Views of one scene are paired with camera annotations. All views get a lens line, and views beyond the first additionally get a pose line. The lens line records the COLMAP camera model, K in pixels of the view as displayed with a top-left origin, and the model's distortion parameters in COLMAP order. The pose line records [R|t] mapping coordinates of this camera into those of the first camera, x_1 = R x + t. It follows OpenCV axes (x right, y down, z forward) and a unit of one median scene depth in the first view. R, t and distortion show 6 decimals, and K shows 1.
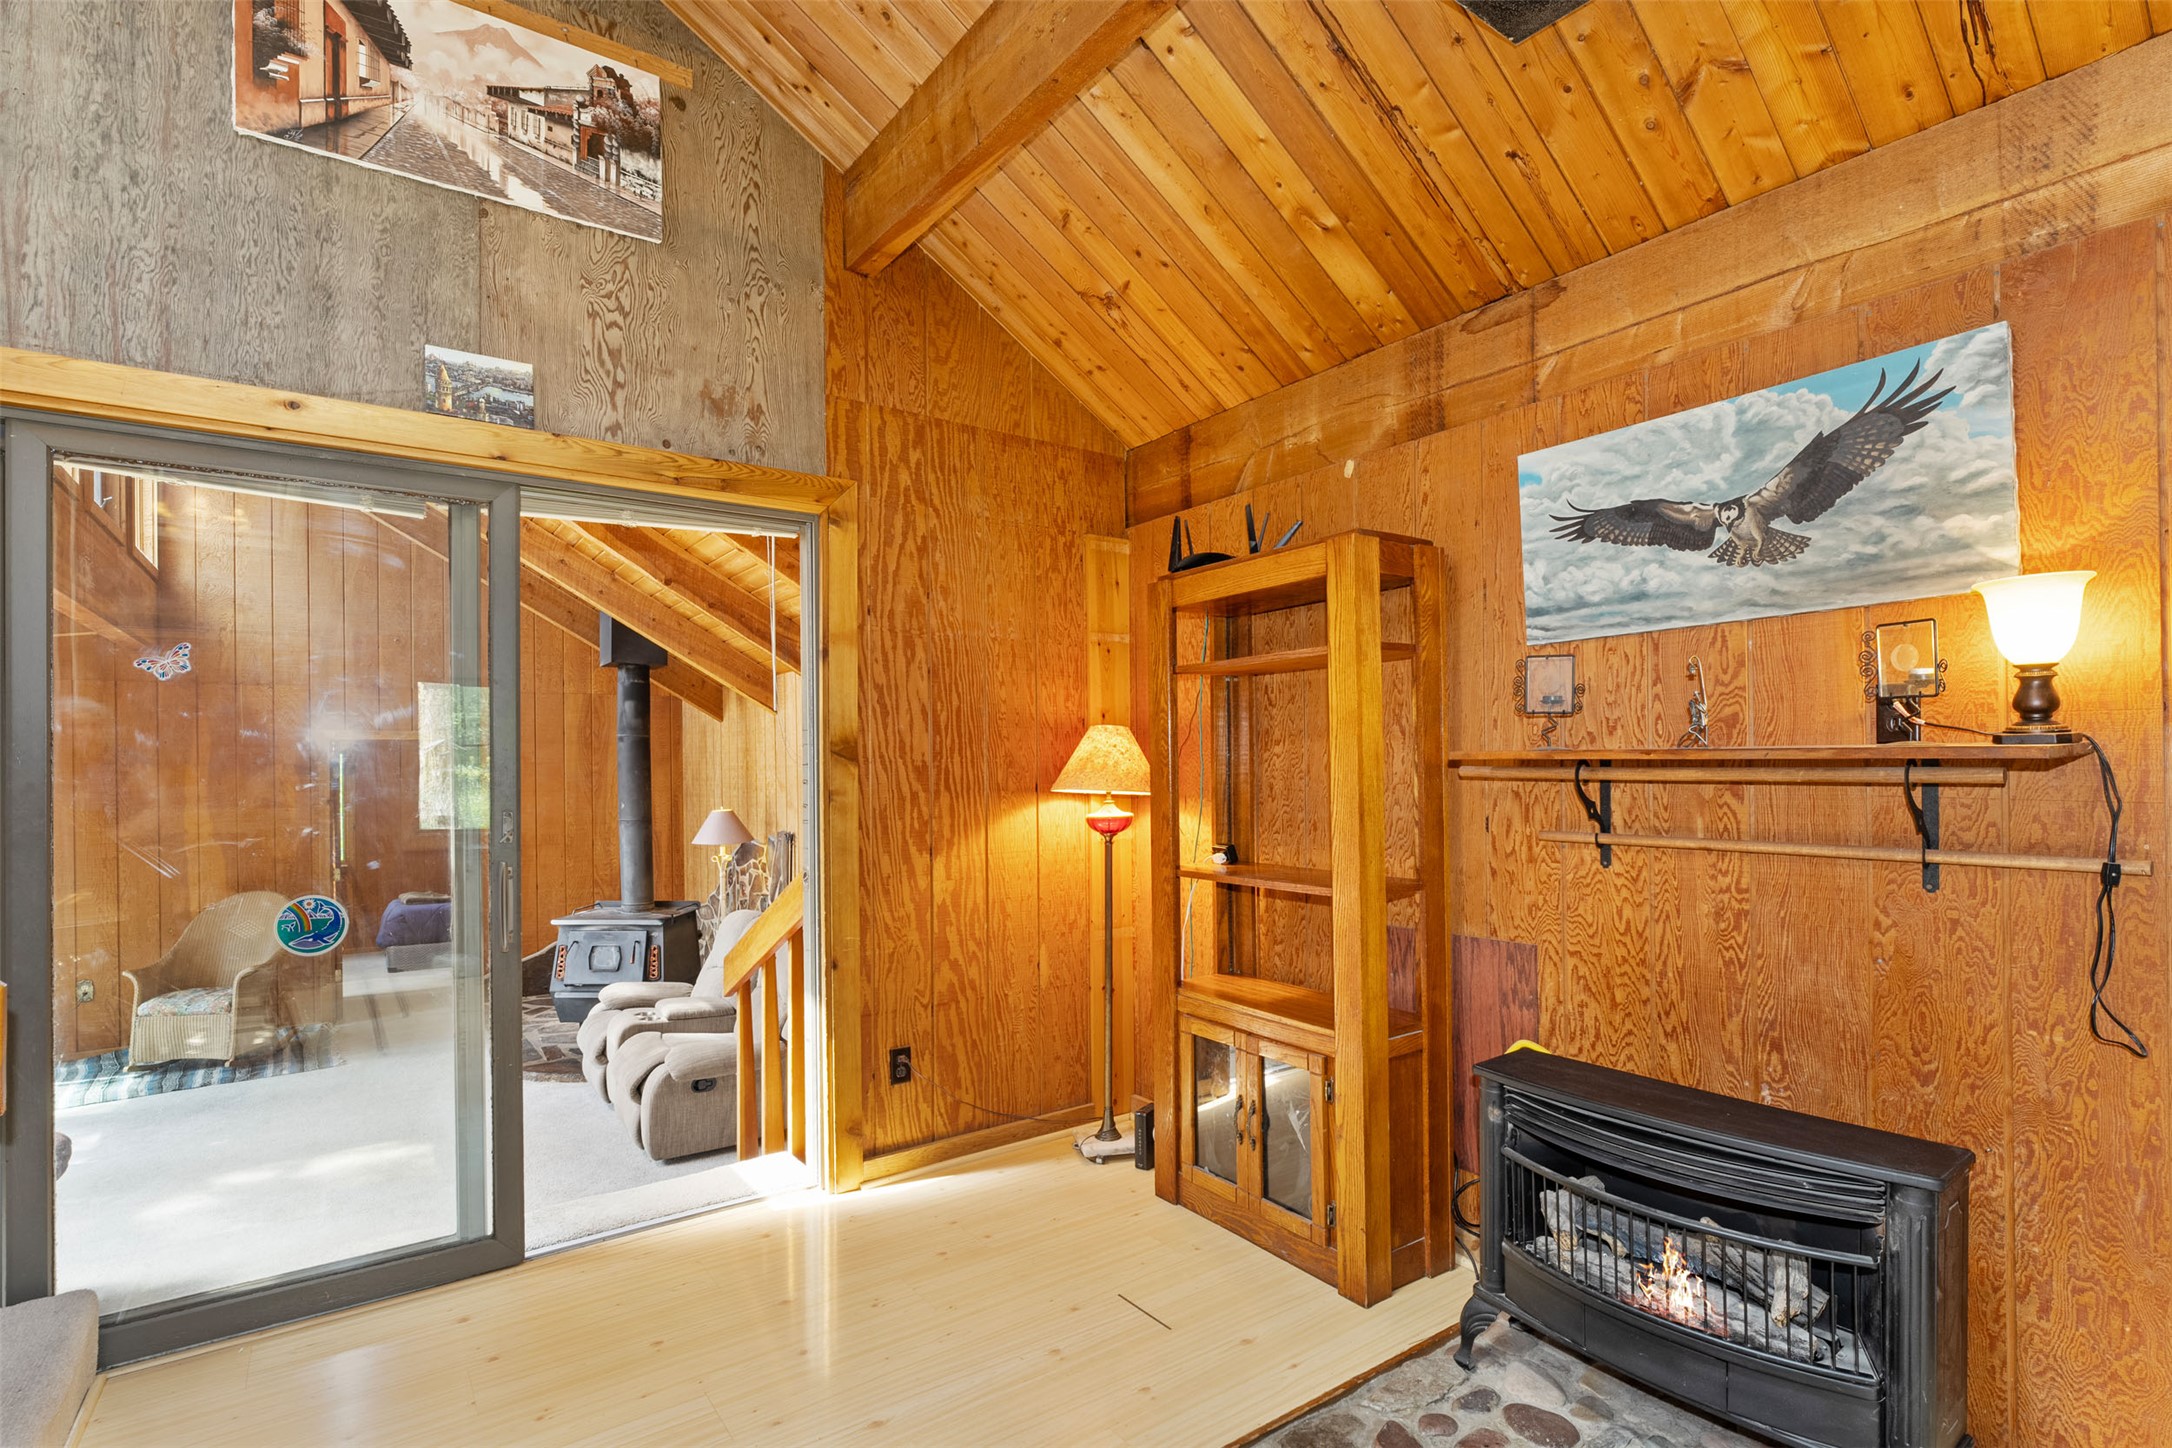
lens RADIAL K [[1041.4, 0, 1089.4], [0, 1041.4, 753.6], [0, 0, 1]] dist [-0.011419, 0.000932]
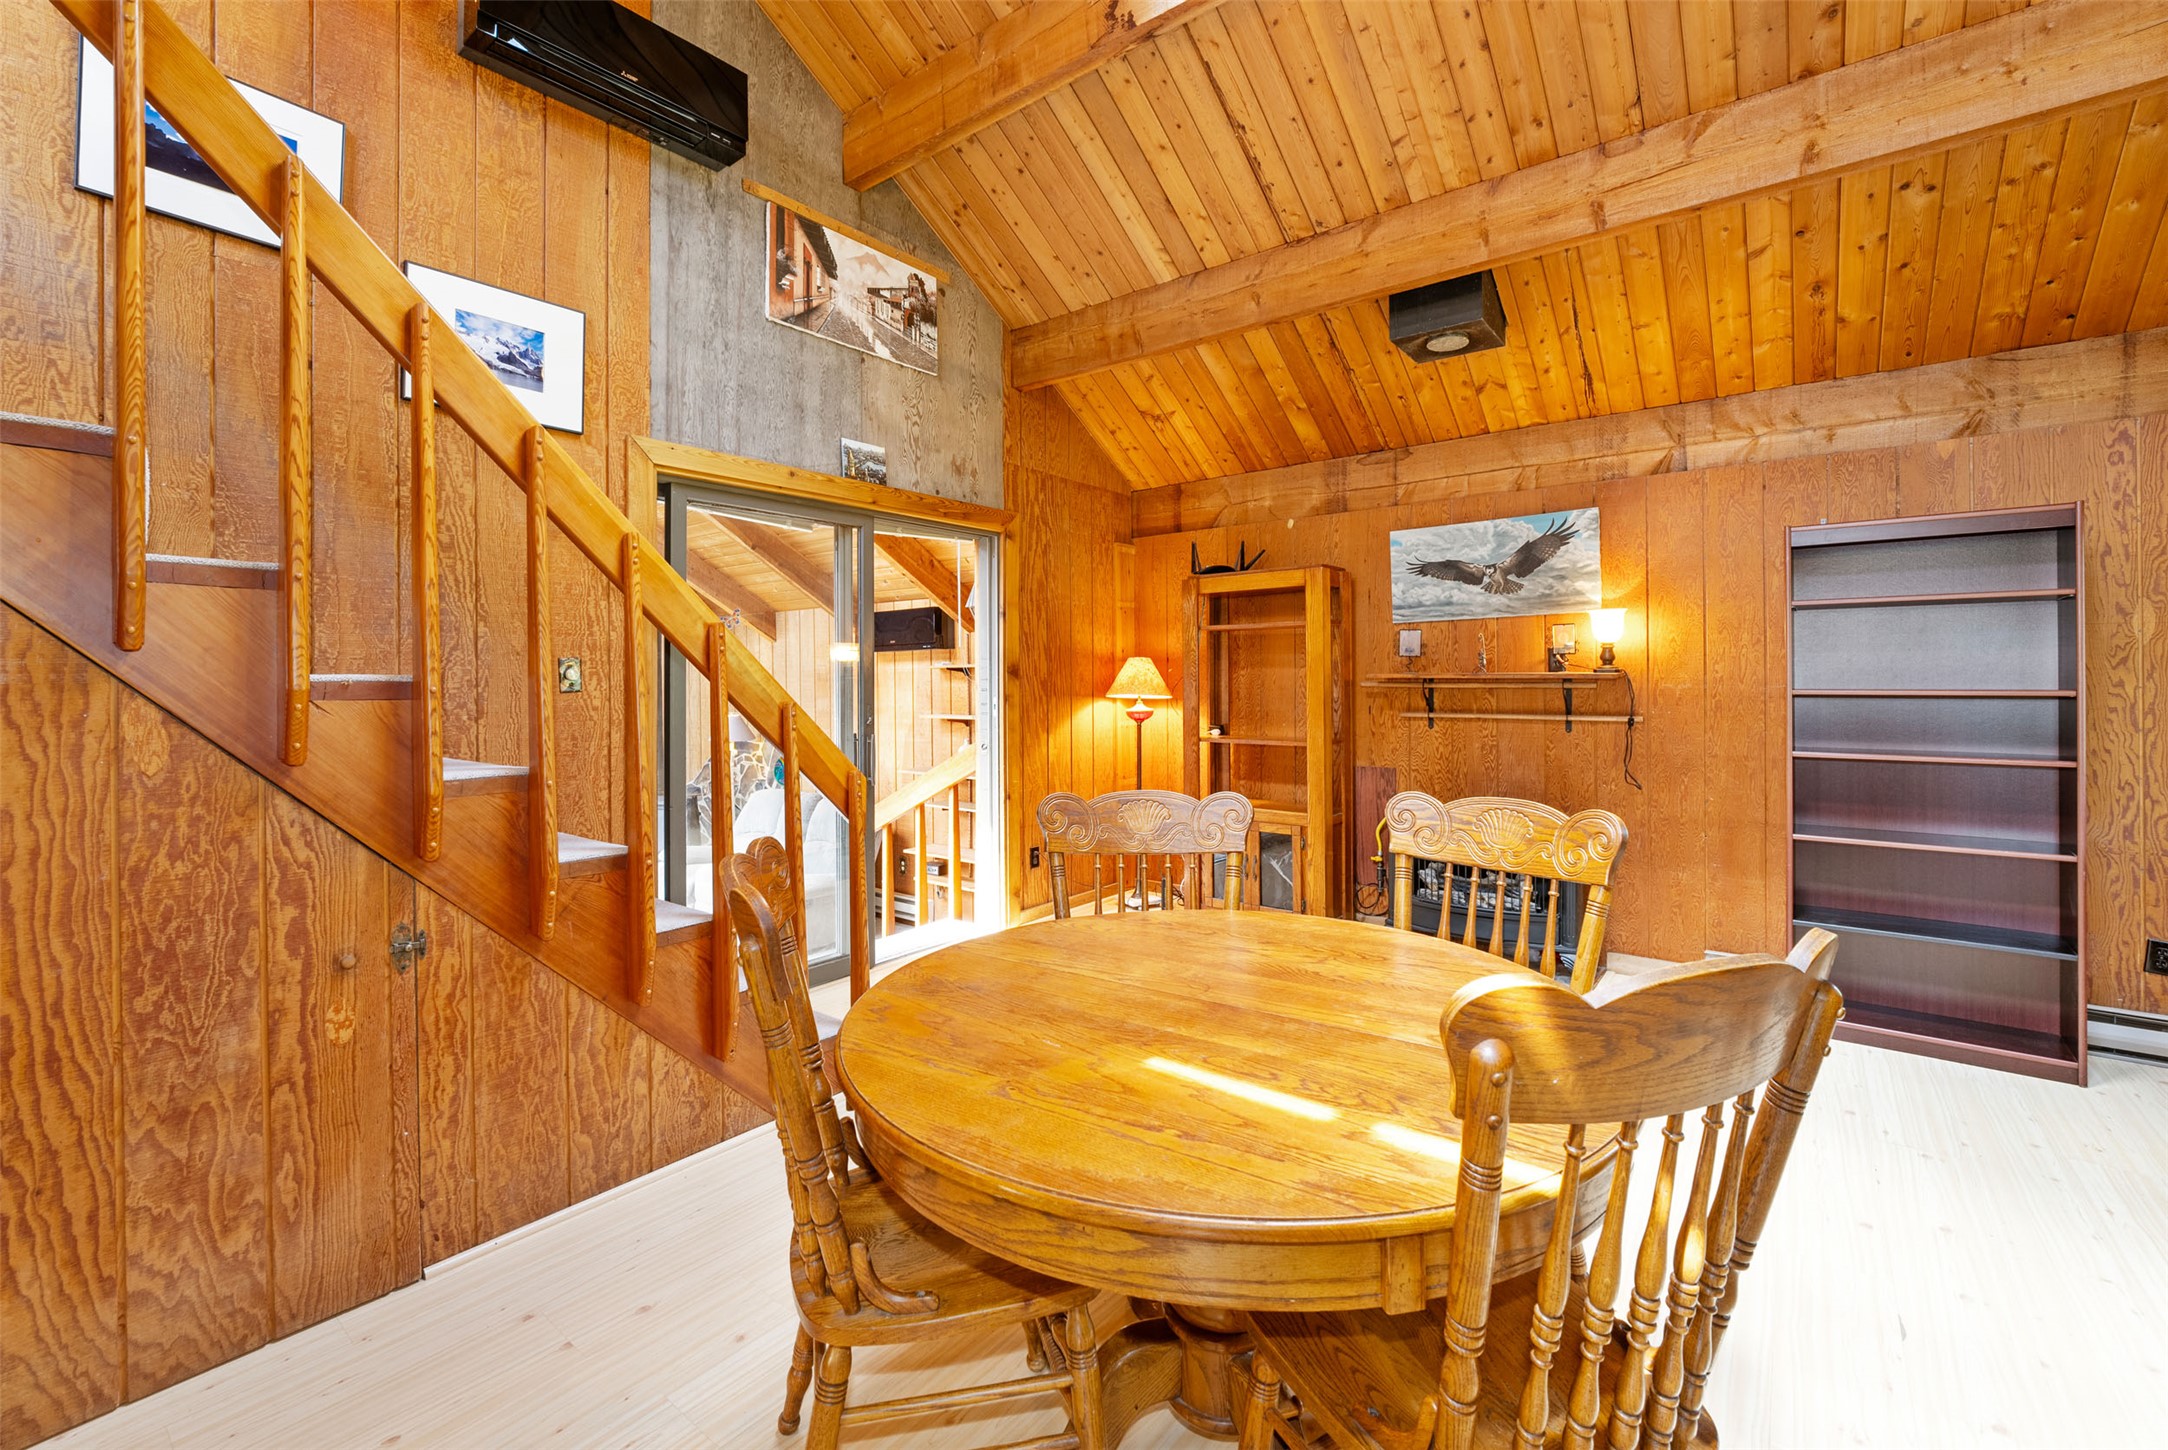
lens RADIAL K [[907.9, 0, 1072.3], [0, 907.9, 675.1], [0, 0, 1]] dist [-0.015317, 0.000816]
pose [[0.966010, 0.004992, 0.258456, -0.650839], [-0.005559, 0.999983, 0.001465, 0.000293], [-0.258445, -0.002852, 0.966022, -0.569025]]
